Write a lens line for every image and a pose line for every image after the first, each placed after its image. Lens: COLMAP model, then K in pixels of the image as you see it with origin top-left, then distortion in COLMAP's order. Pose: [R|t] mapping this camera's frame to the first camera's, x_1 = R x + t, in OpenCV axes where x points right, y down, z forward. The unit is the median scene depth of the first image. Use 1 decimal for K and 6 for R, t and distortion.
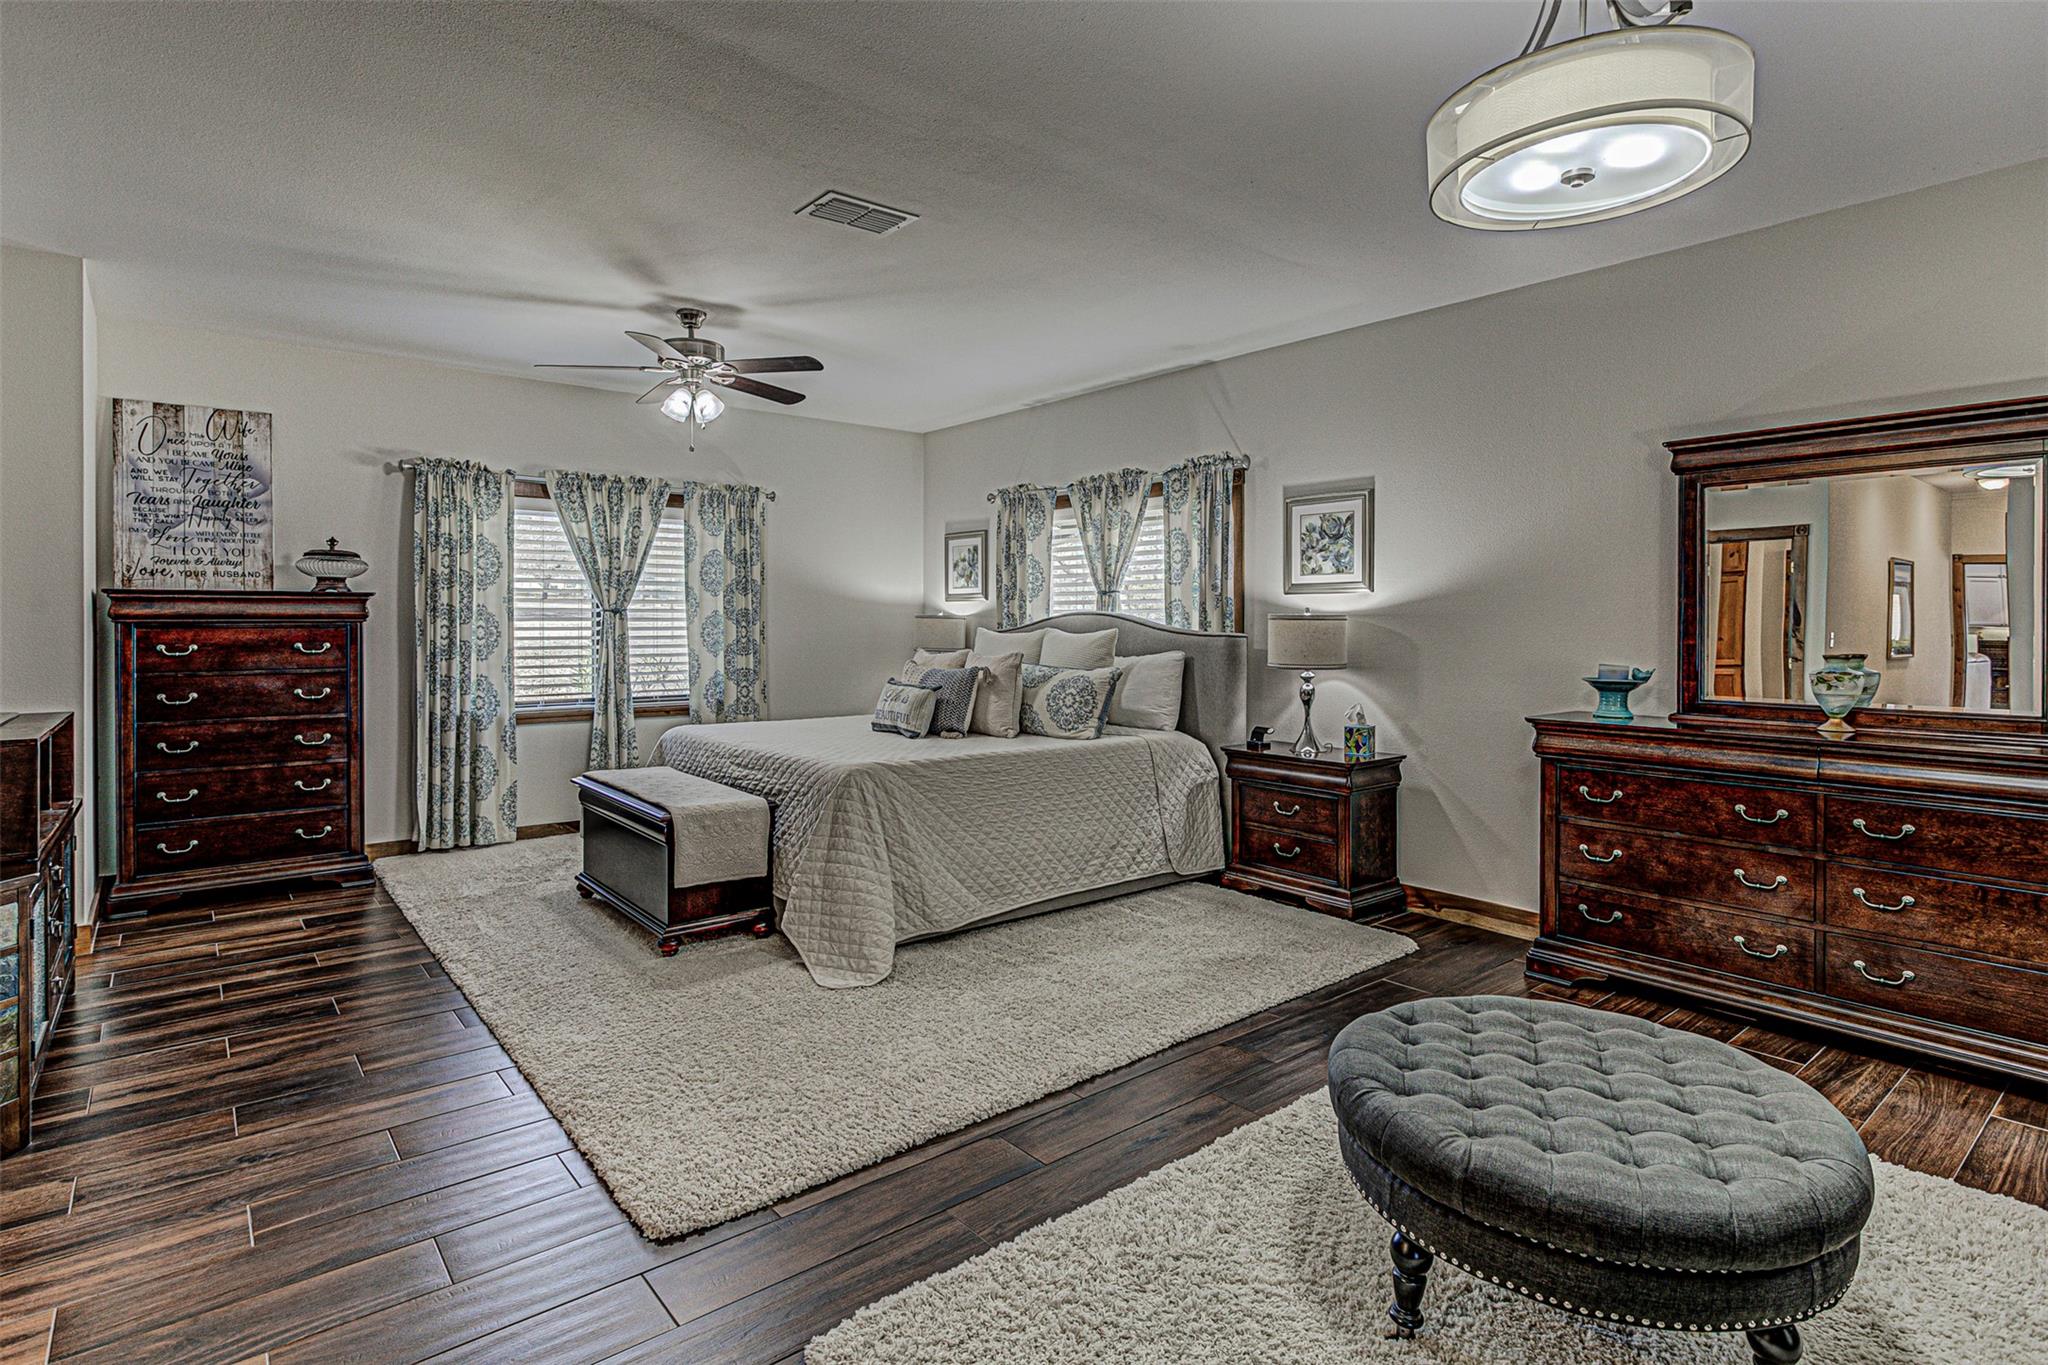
lens RADIAL K [[1016.6, 0, 1015.8], [0, 1016.6, 669.7], [0, 0, 1]] dist [-0.003610, -0.000007]
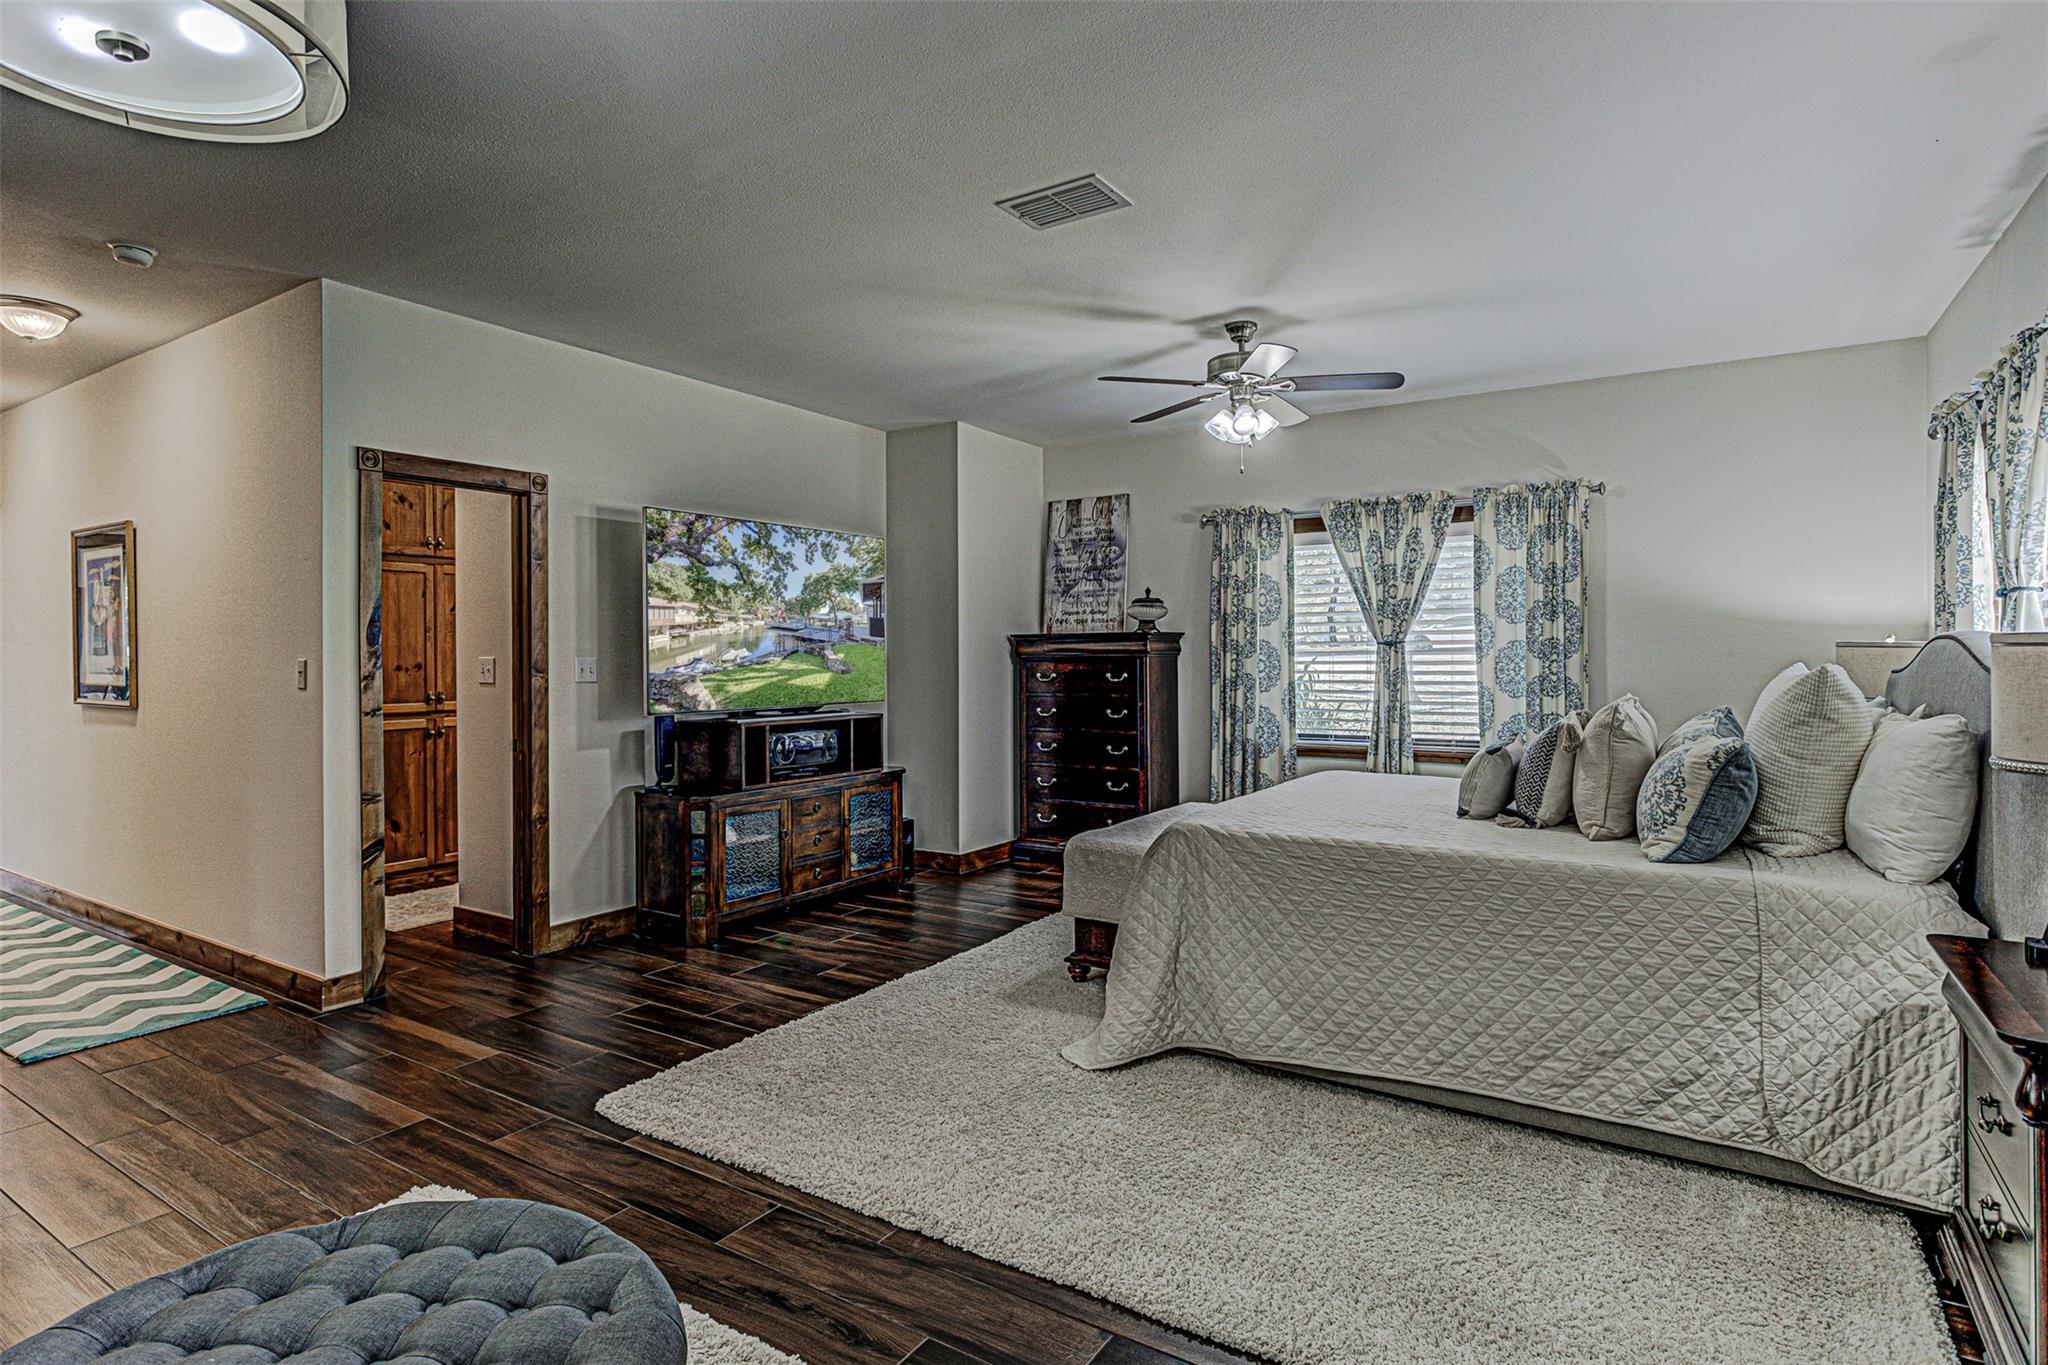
lens RADIAL K [[1056.5, 0, 1024.6], [0, 1056.5, 697.2], [0, 0, 1]] dist [-0.001162, -0.000104]
pose [[0.315109, 0.034267, -0.948437, 0.491692], [-0.040612, 0.998919, 0.022598, -0.020723], [0.948186, 0.031397, 0.316160, 0.459020]]
